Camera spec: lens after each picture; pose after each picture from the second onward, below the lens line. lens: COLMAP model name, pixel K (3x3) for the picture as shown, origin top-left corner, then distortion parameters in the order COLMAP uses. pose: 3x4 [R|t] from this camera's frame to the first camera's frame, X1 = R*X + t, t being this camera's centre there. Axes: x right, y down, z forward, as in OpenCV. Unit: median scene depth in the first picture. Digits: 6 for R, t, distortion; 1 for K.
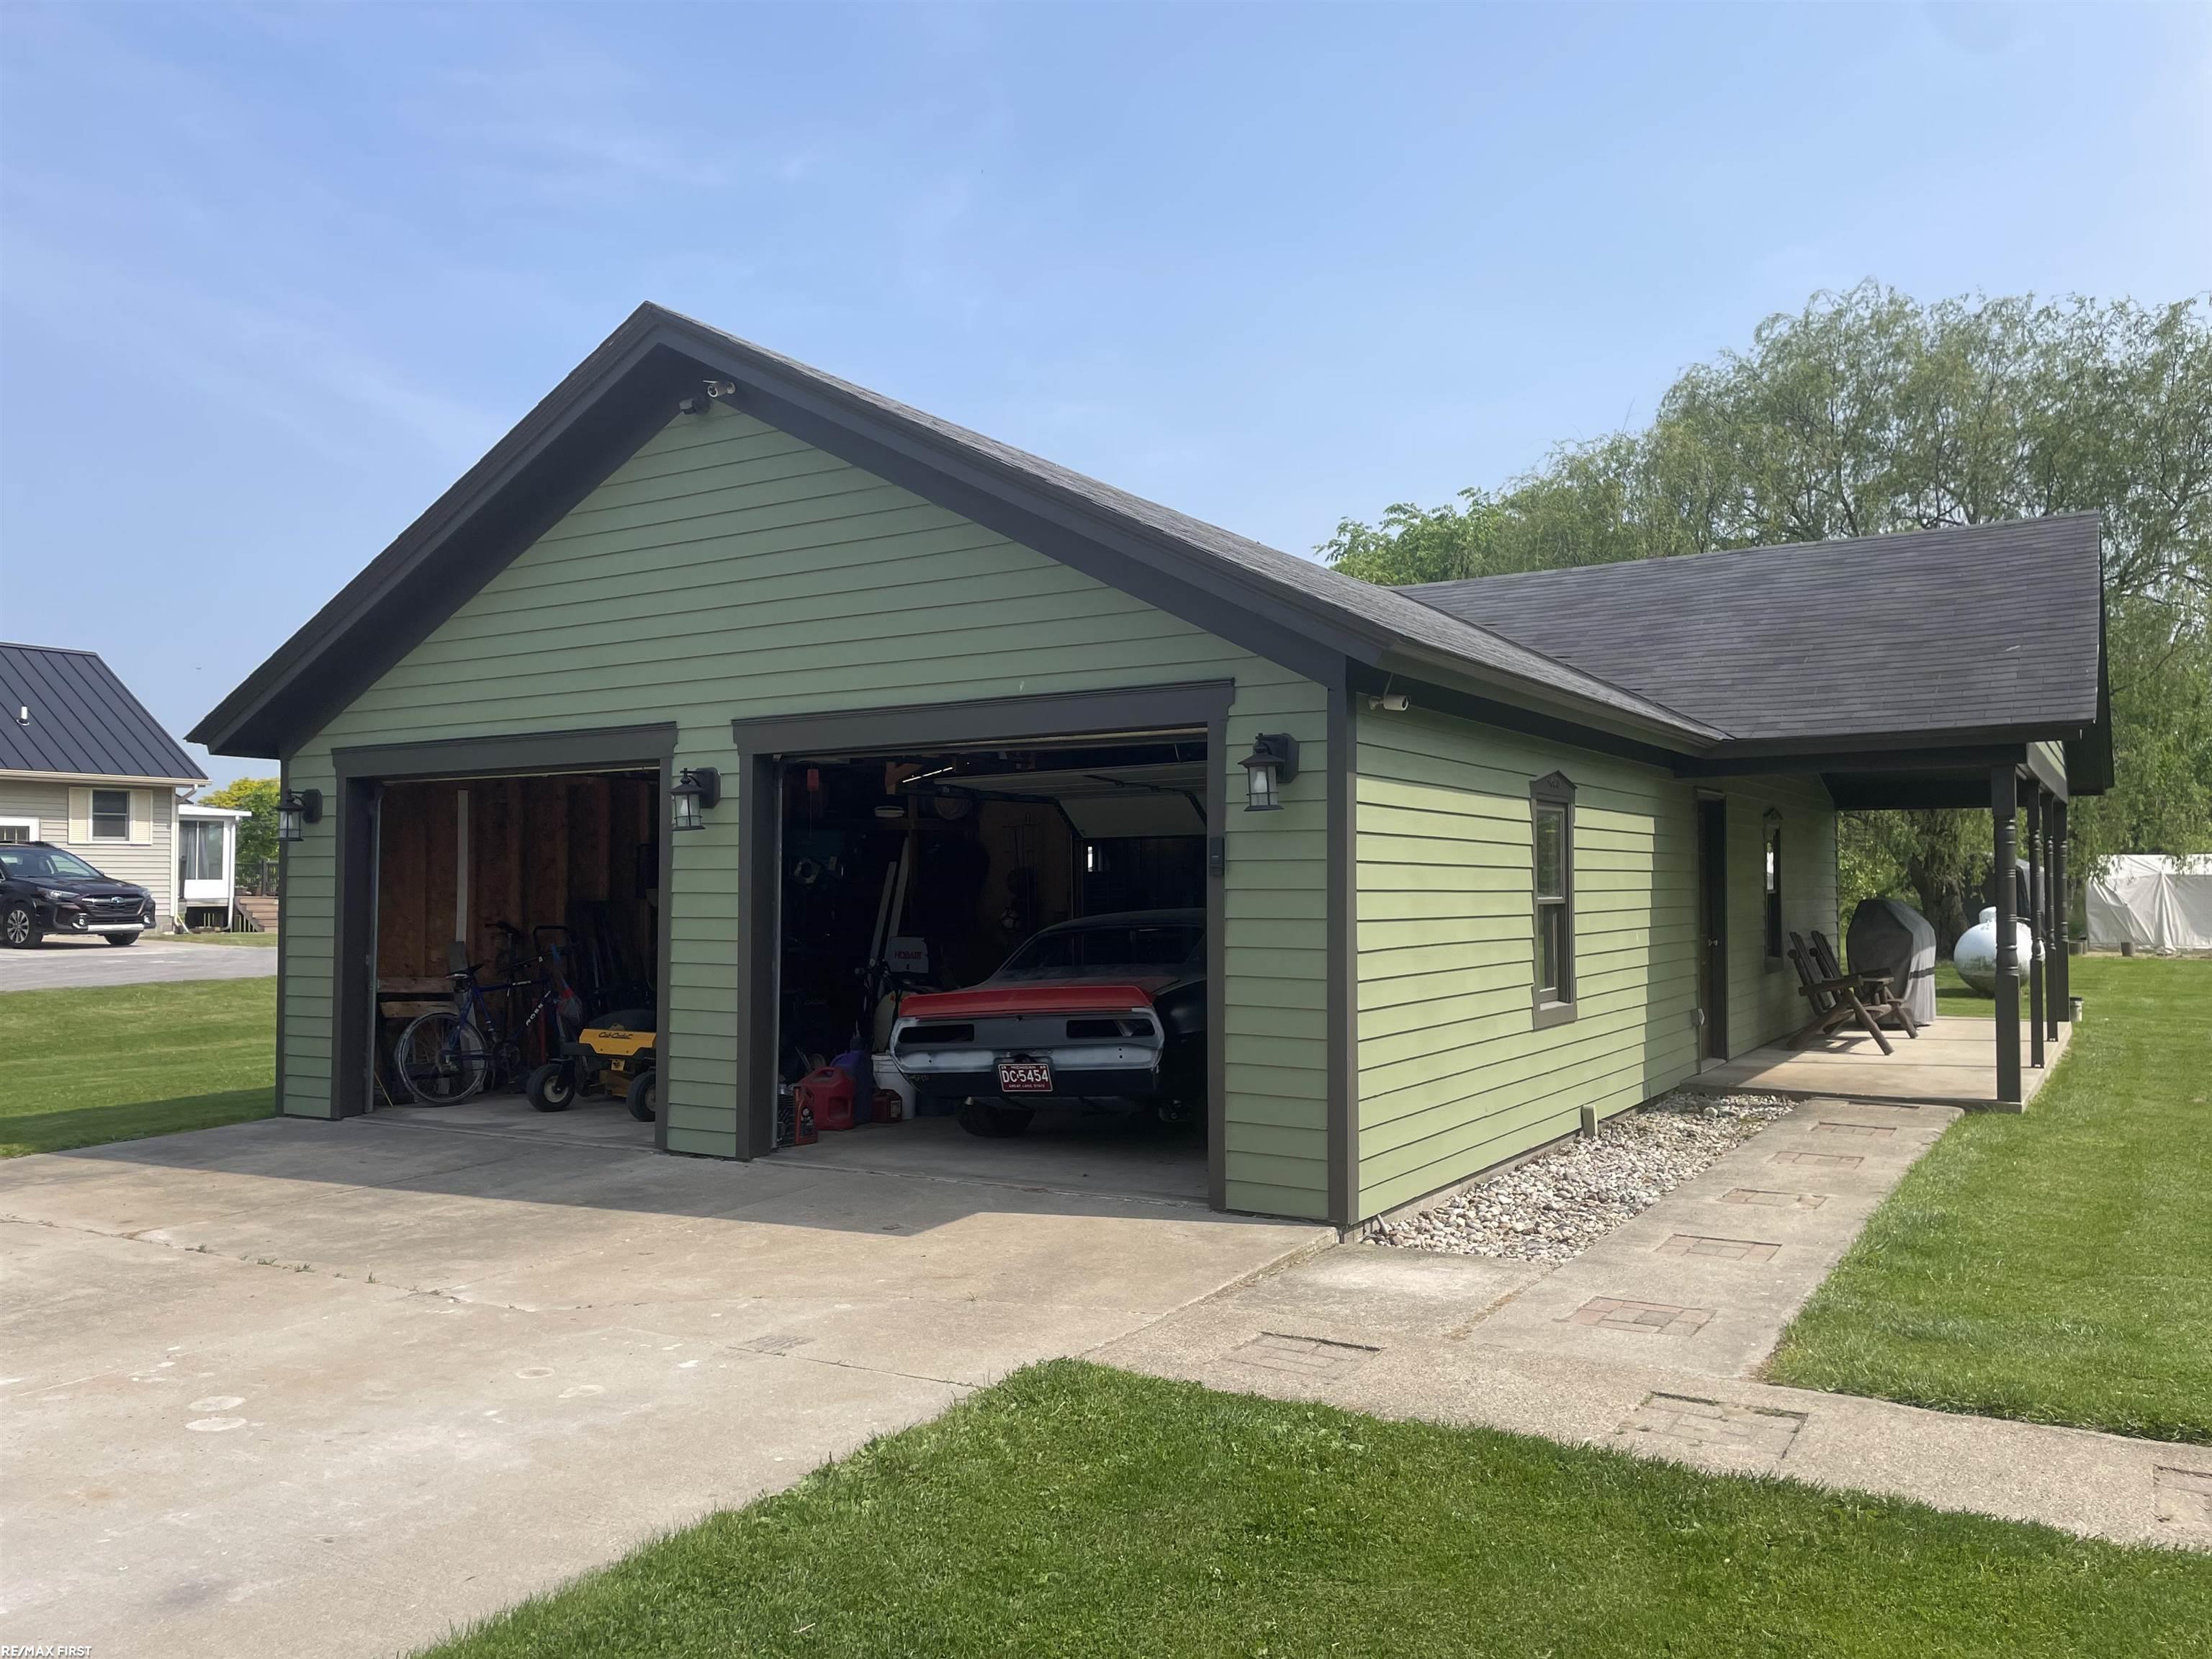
lens RADIAL K [[1668.3, 0, 1106.0], [0, 1668.3, 829.5], [0, 0, 1]] dist [0.003891, 0.000381]
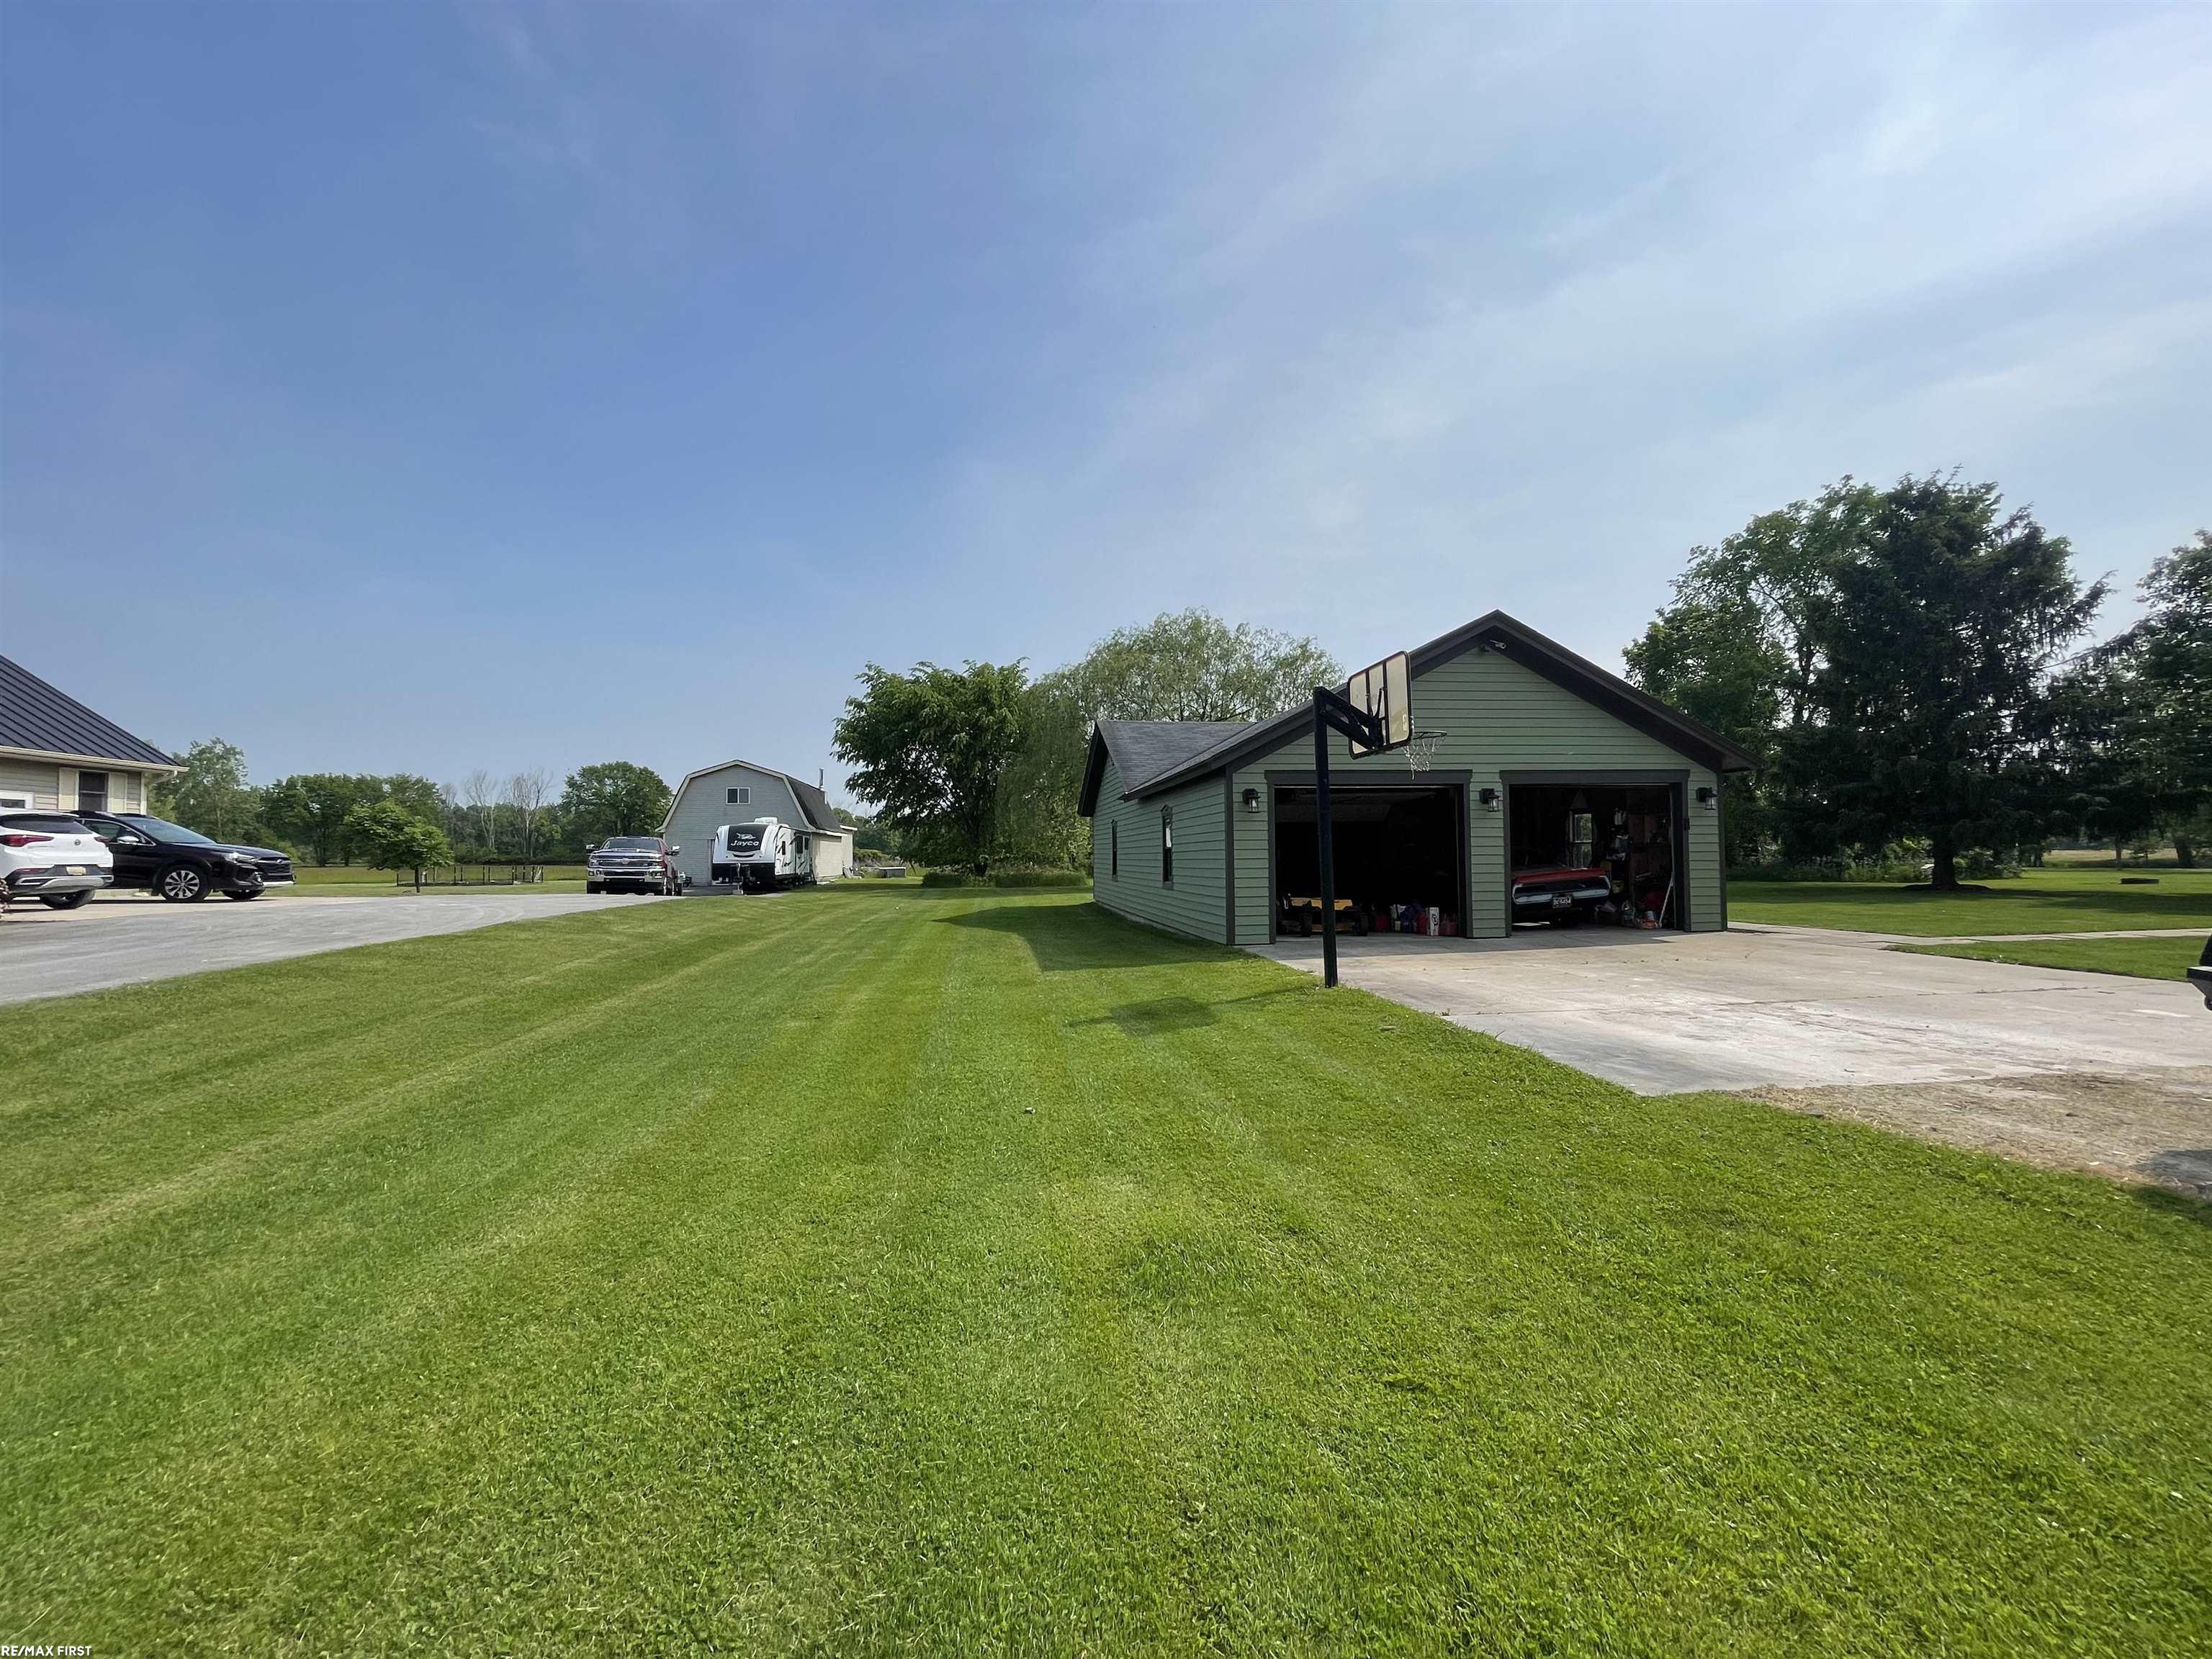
lens RADIAL K [[897.5, 0, 1084.5], [0, 897.5, 832.2], [0, 0, 1]] dist [-0.000650, -0.000004]
pose [[0.791935, 0.014163, 0.610441, -1.586661], [-0.013983, 0.999889, -0.005059, 0.046695], [-0.610445, -0.004530, 0.792046, 0.277061]]
